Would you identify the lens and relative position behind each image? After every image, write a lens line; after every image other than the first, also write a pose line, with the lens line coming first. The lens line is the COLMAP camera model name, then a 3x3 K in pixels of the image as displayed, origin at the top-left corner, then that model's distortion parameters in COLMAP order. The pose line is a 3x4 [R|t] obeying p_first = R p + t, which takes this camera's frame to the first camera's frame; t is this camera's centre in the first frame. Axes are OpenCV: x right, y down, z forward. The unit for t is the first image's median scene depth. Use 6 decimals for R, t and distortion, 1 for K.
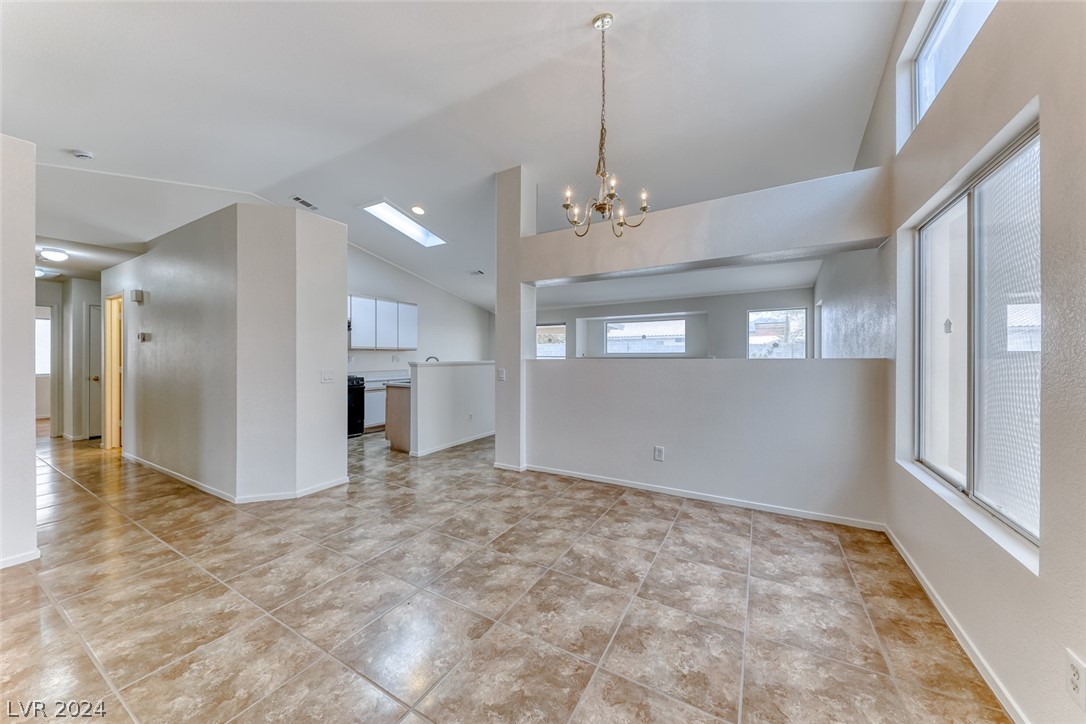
lens RADIAL K [[374.9, 0, 543.6], [0, 374.9, 359.1], [0, 0, 1]] dist [0.010011, -0.000194]
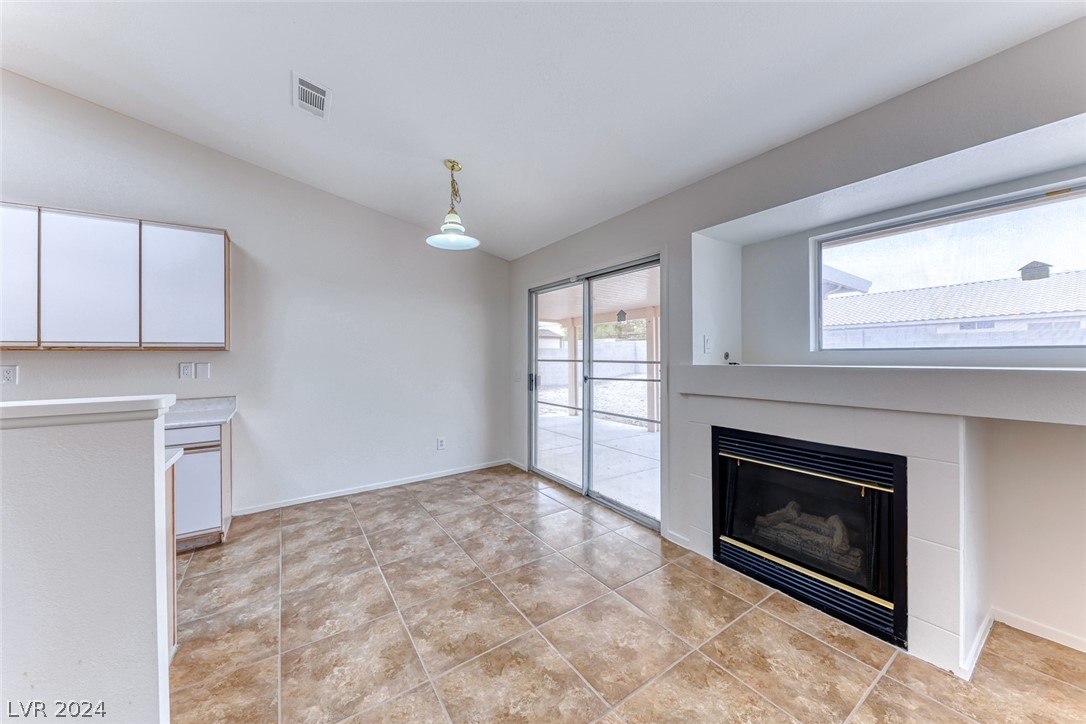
lens RADIAL K [[380.5, 0, 540.9], [0, 380.5, 352.8], [0, 0, 1]] dist [-0.004944, -0.000153]
pose [[0.898400, -0.007728, -0.439111, 0.329568], [0.002560, 0.999920, -0.012358, -0.034718], [0.439172, 0.009978, 0.898348, 2.036127]]
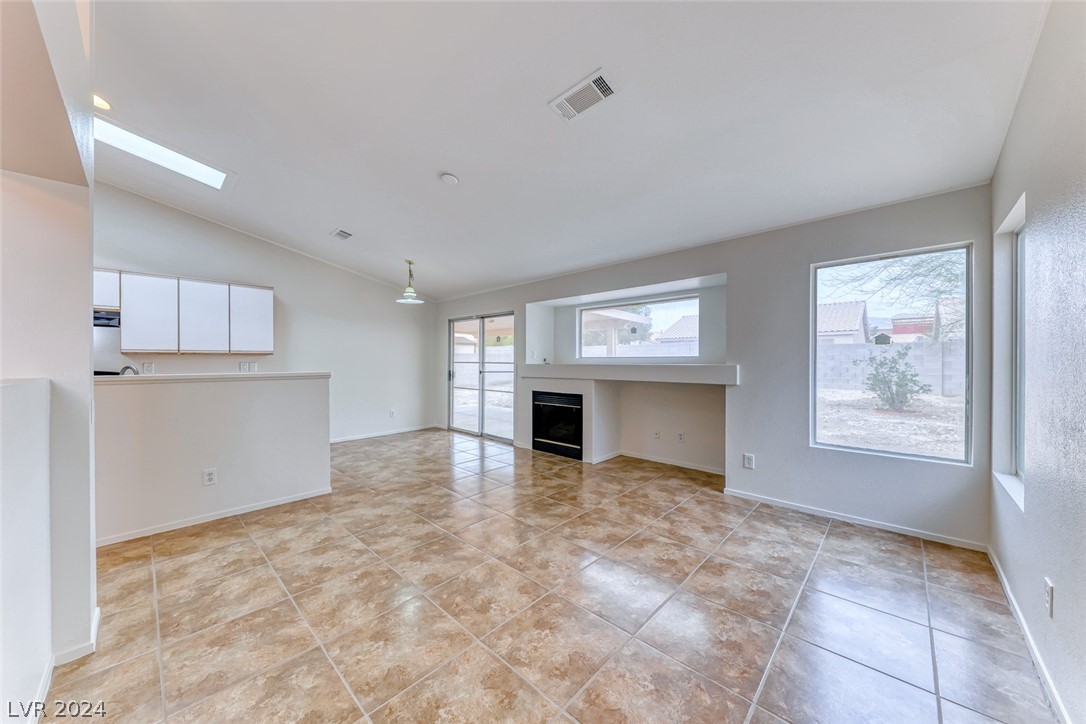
lens RADIAL K [[378.7, 0, 541.2], [0, 378.7, 360.7], [0, 0, 1]] dist [0.008166, -0.000171]
pose [[0.971705, 0.001696, -0.236191, 0.791611], [-0.002659, 0.999989, -0.003756, -0.026410], [0.236182, 0.004278, 0.971699, 1.120459]]
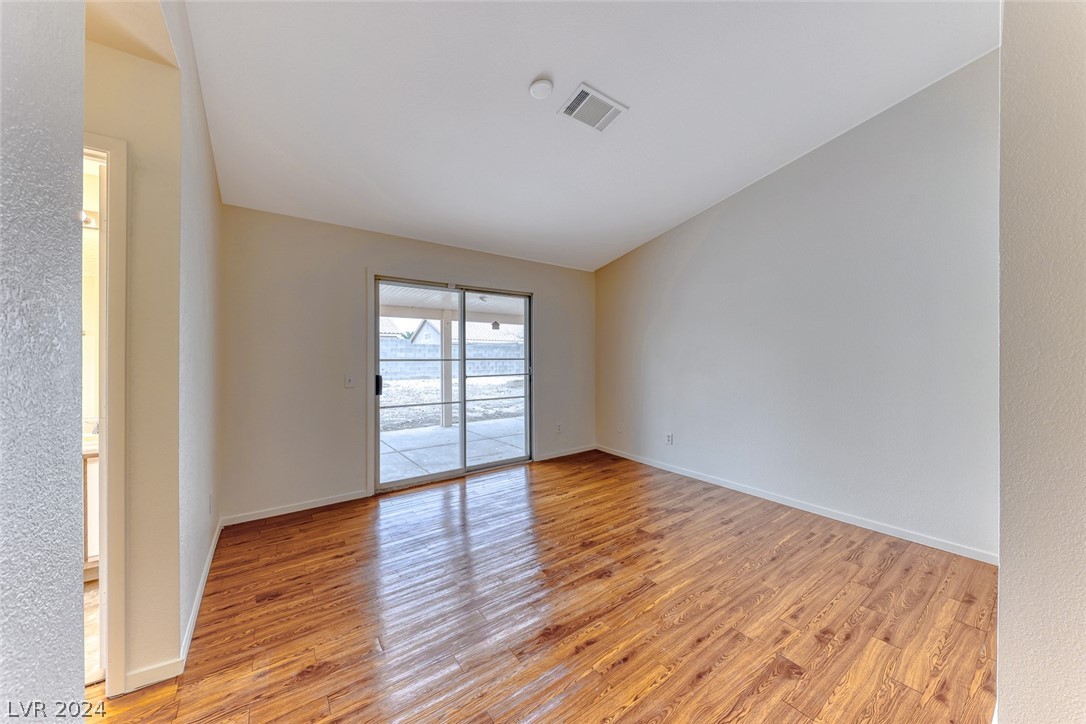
lens RADIAL K [[374.9, 0, 543.6], [0, 374.9, 359.1], [0, 0, 1]] dist [0.010011, -0.000194]
pose [[0.397512, -0.008036, 0.917562, -1.261160], [0.014026, 0.999898, 0.002680, -0.021638], [-0.917490, 0.011804, 0.397585, 2.354432]]
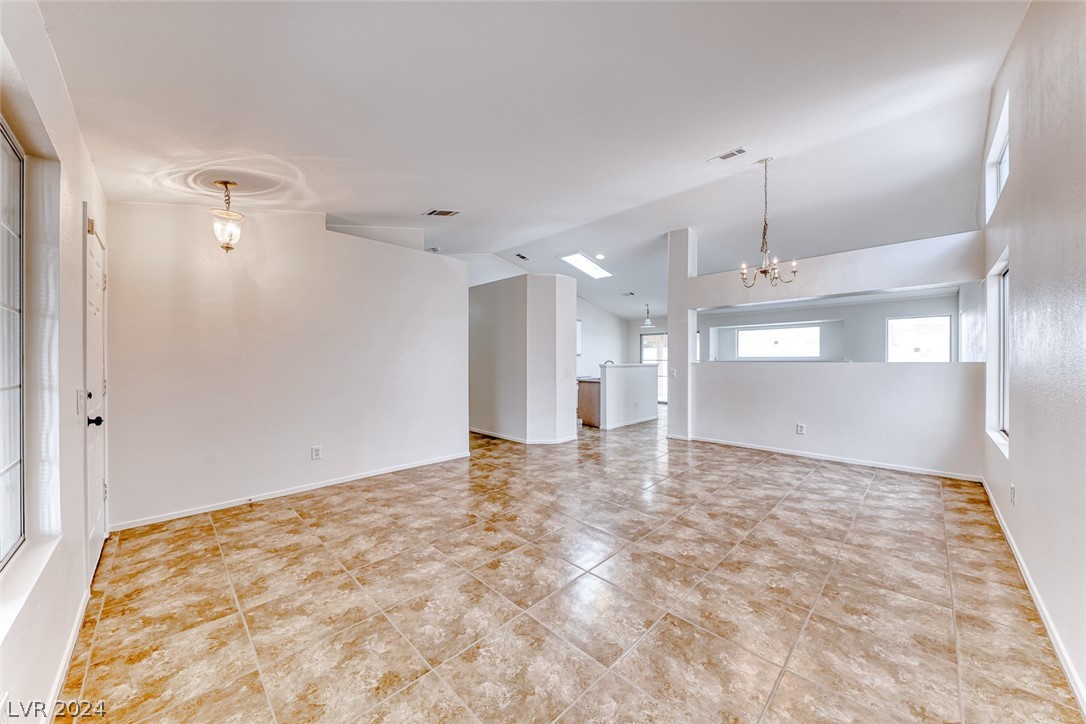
lens RADIAL K [[379.4, 0, 543.0], [0, 379.4, 362.0], [0, 0, 1]] dist [0.018123, -0.007589]
pose [[0.966275, 0.000804, -0.257510, -0.319503], [-0.001342, 0.999997, -0.001914, 0.002804], [0.257508, 0.002195, 0.966274, -0.788044]]
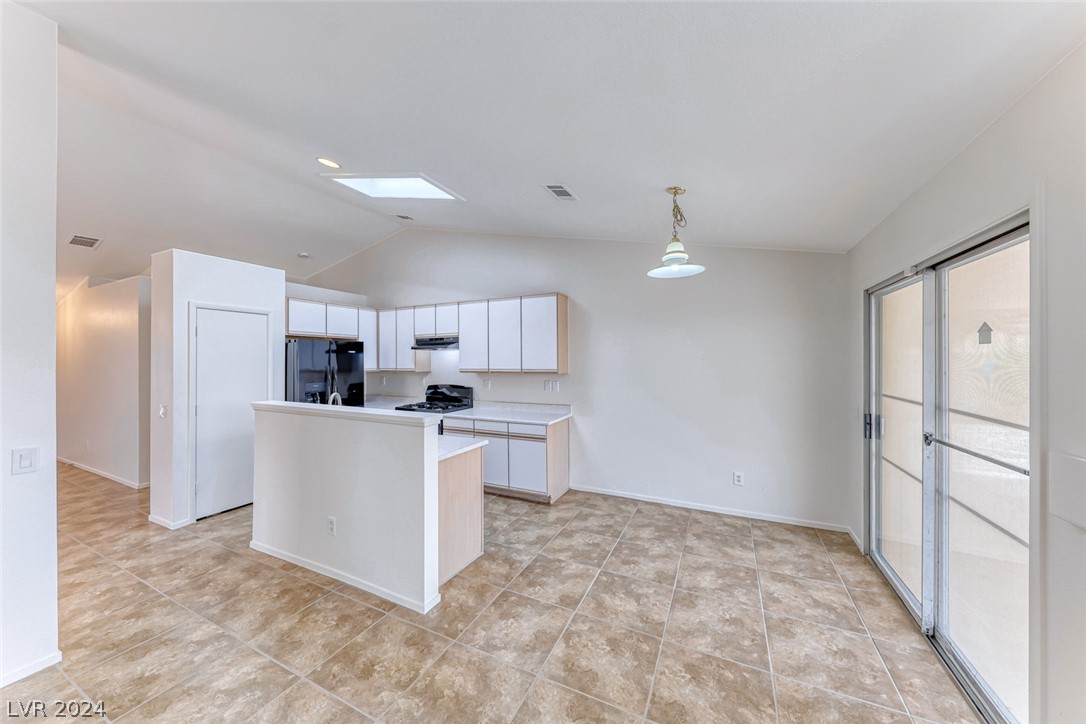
lens RADIAL K [[374.0, 0, 539.4], [0, 374.0, 357.8], [0, 0, 1]] dist [0.006696, -0.000177]
pose [[0.055874, -0.001759, -0.998436, 0.589181], [-0.001498, 0.999997, -0.001846, -0.117496], [0.998437, 0.001599, 0.055871, 2.420830]]
